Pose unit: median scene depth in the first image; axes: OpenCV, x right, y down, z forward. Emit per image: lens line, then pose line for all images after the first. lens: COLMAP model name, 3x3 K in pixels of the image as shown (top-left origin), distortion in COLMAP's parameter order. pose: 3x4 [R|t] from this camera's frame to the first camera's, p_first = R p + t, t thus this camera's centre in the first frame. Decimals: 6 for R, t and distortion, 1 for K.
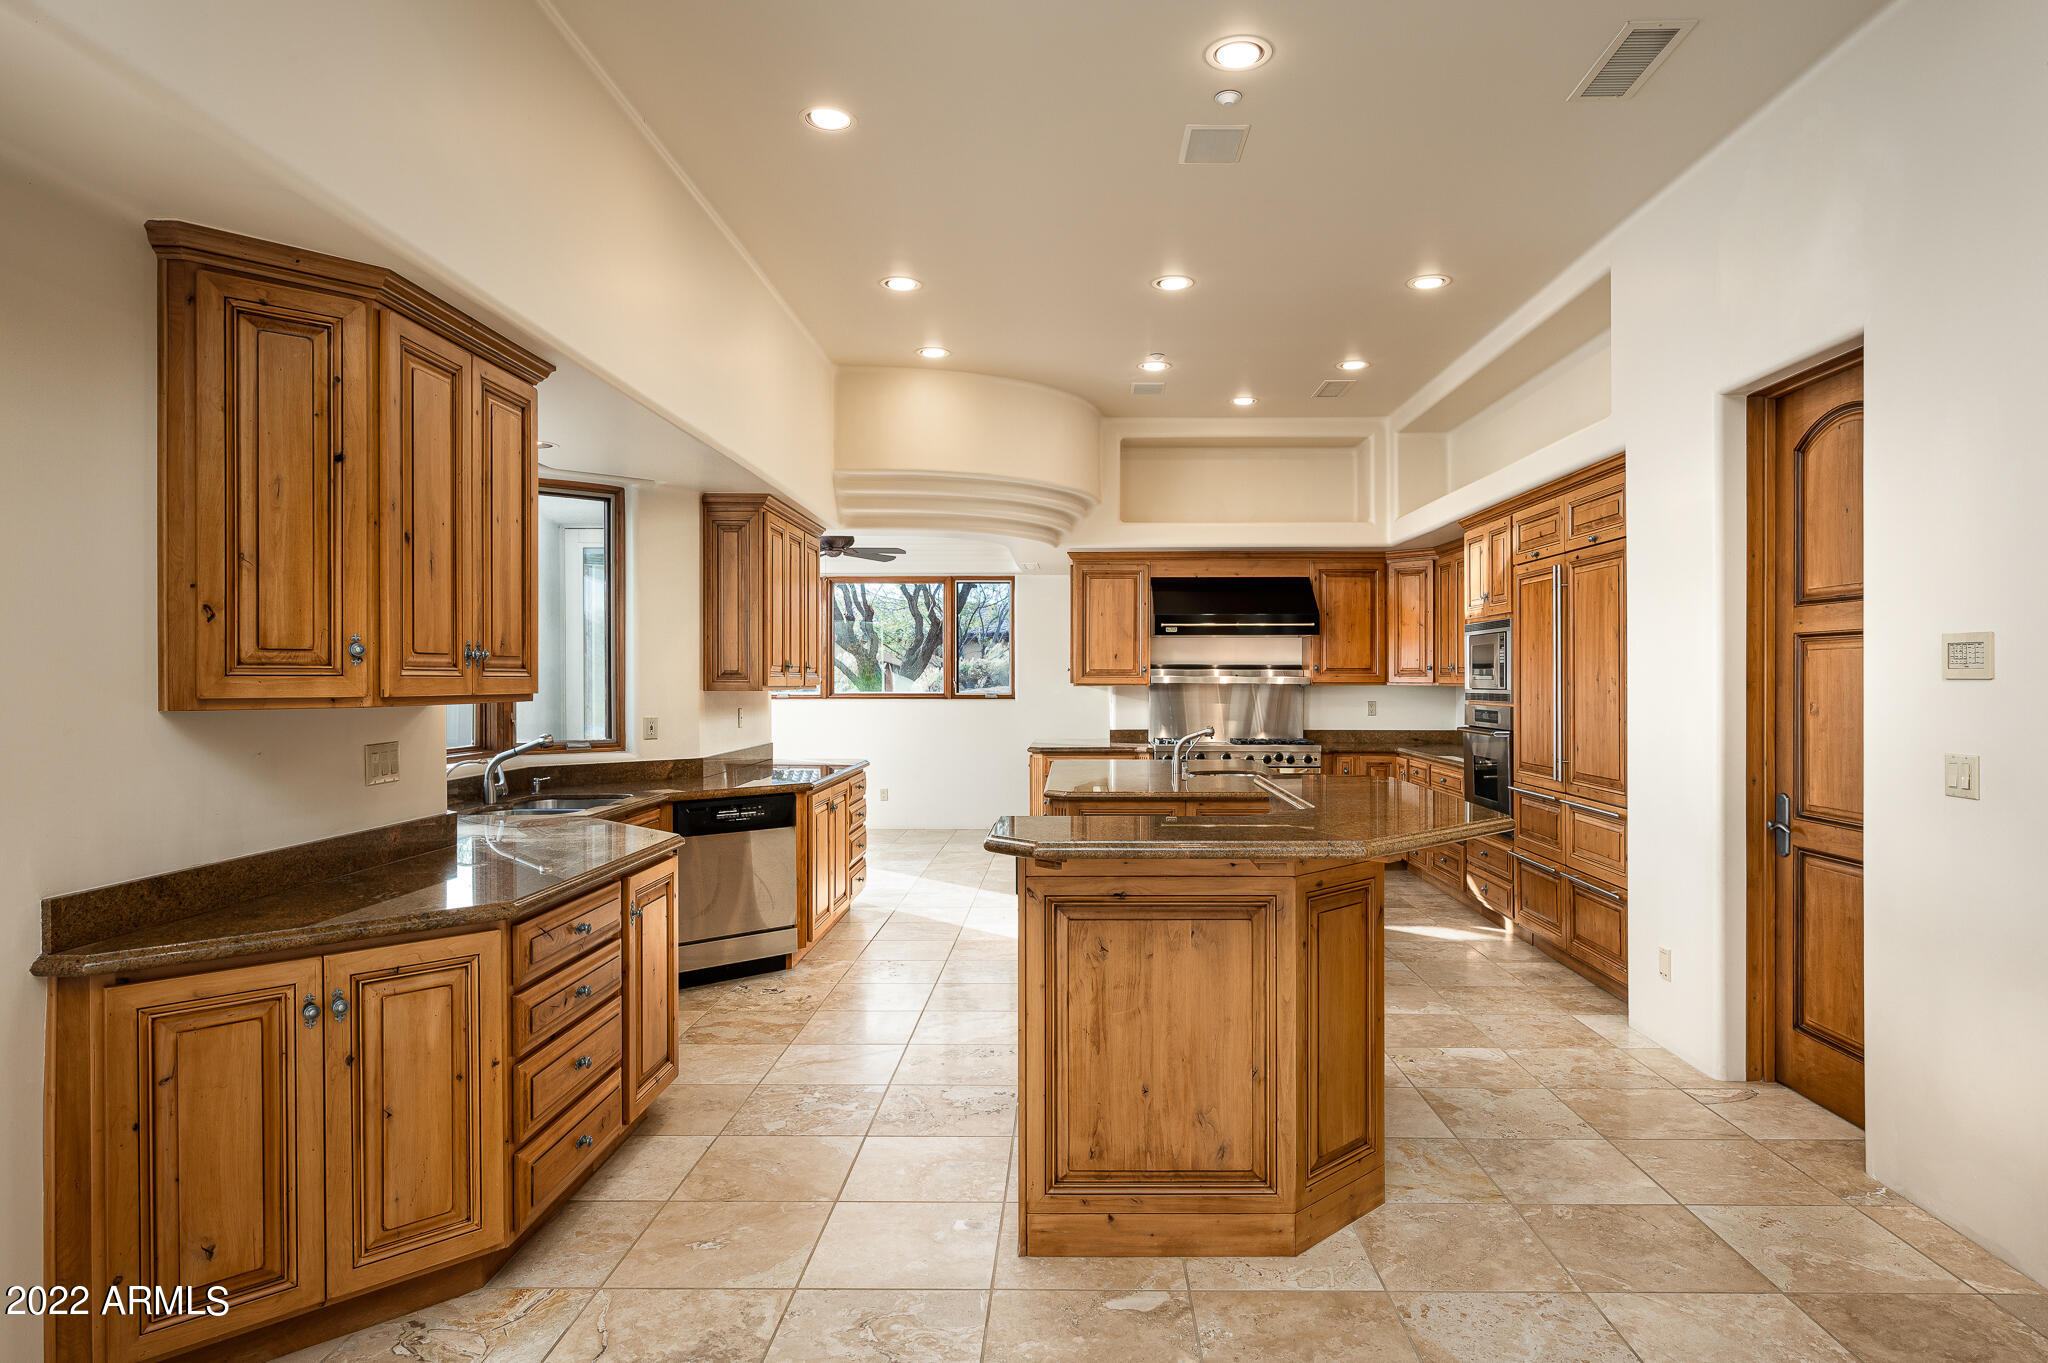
lens RADIAL K [[1099.9, 0, 1032.9], [0, 1099.9, 683.0], [0, 0, 1]] dist [-0.003323, 0.000172]
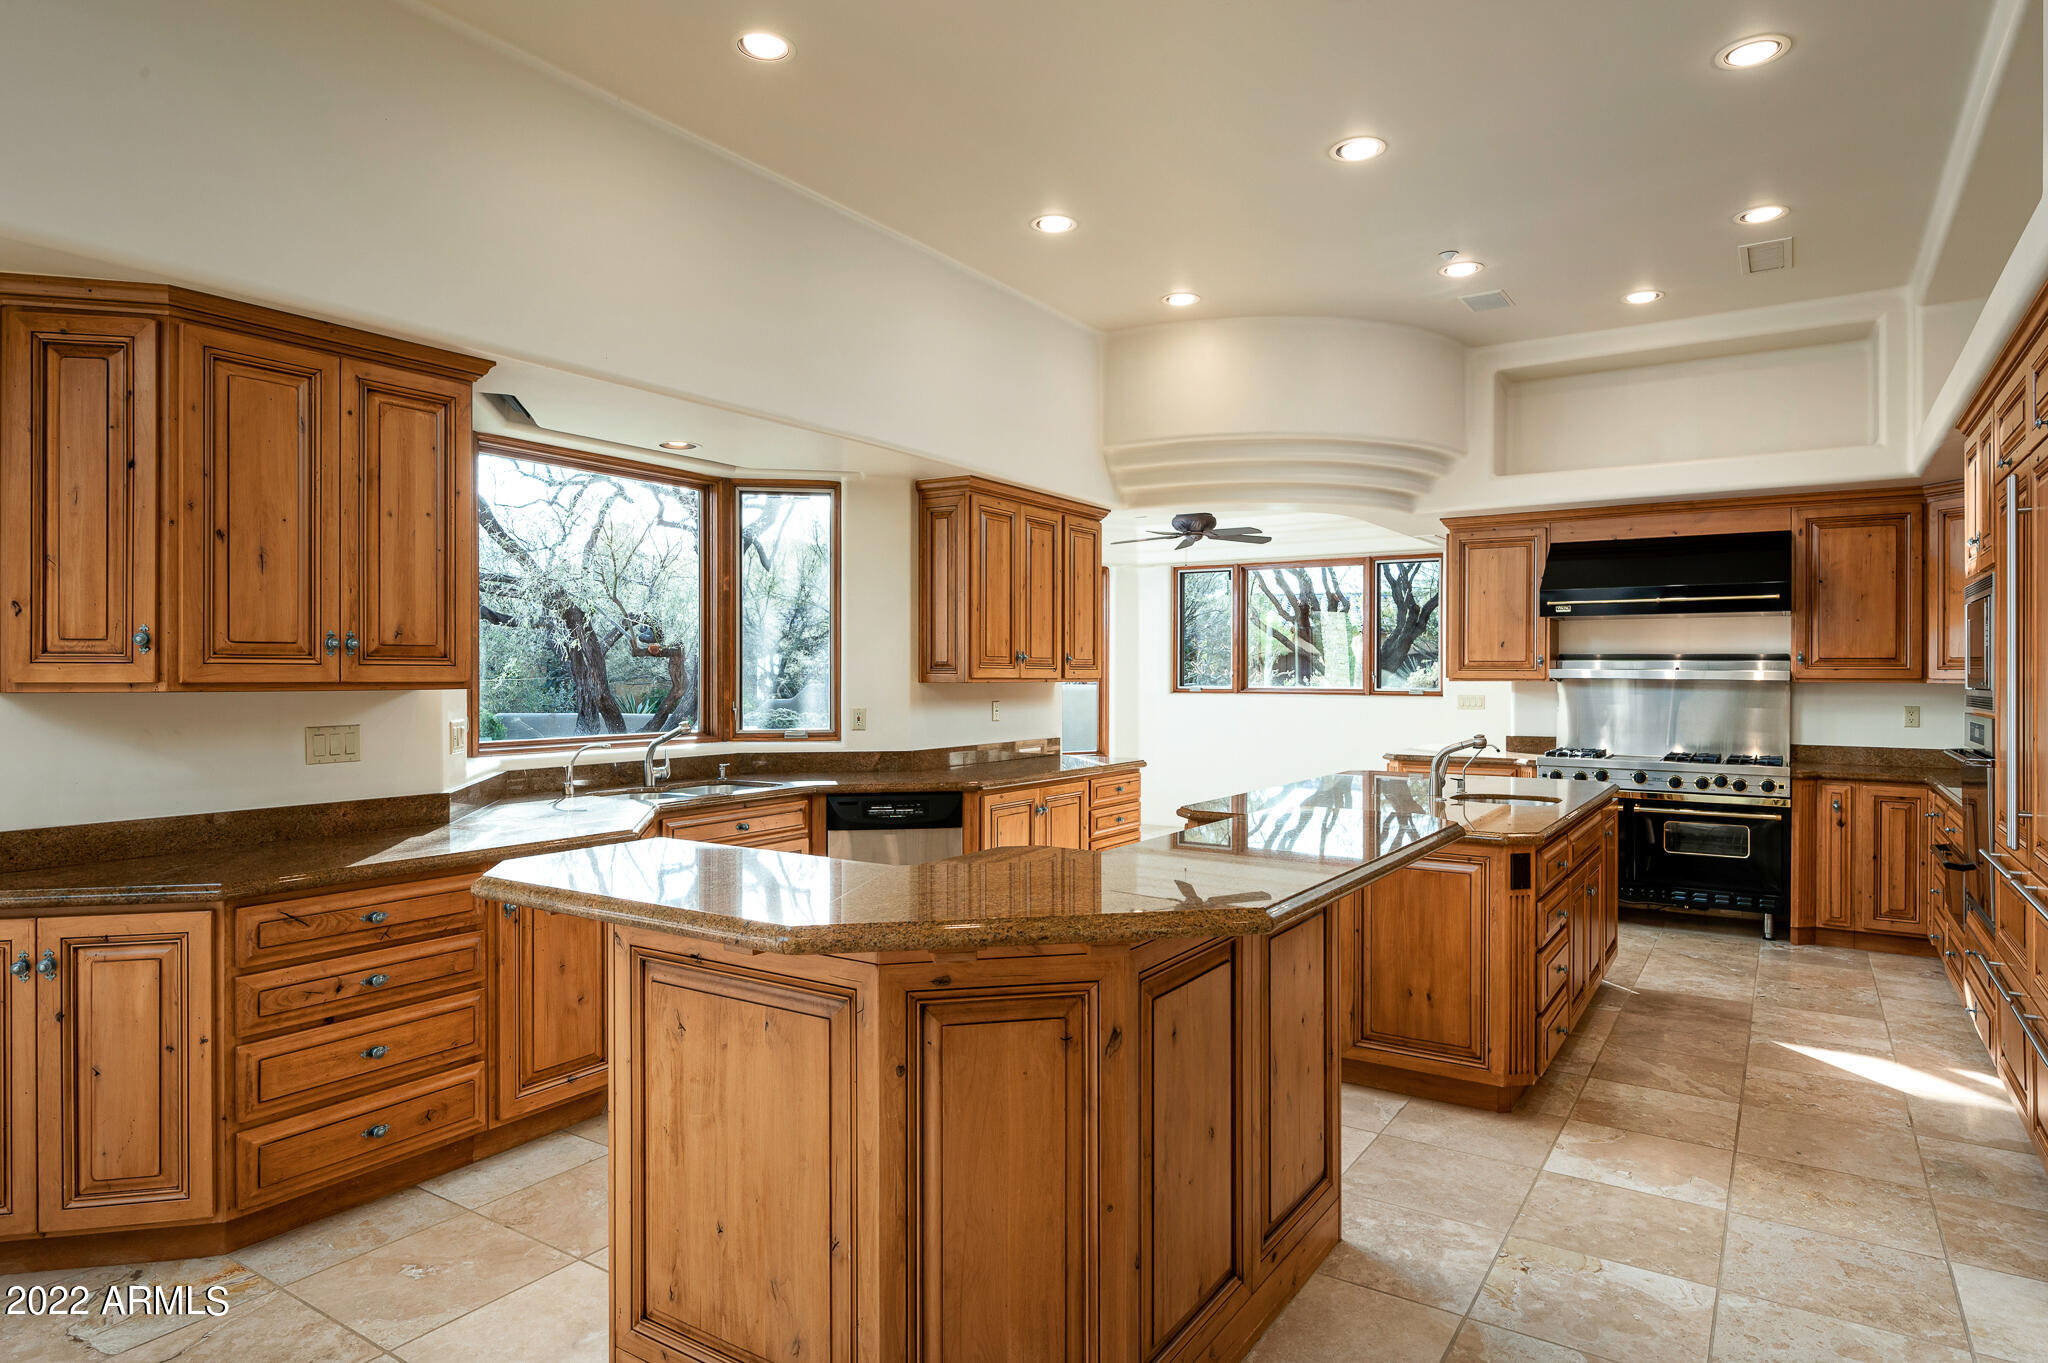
lens RADIAL K [[1099.9, 0, 1022.9], [0, 1099.9, 675.6], [0, 0, 1]] dist [-0.003323, 0.000172]
pose [[0.862009, 0.003852, -0.506878, 0.357649], [-0.004838, 0.999988, -0.000629, 0.001221], [0.506869, 0.002995, 0.862018, 0.261828]]
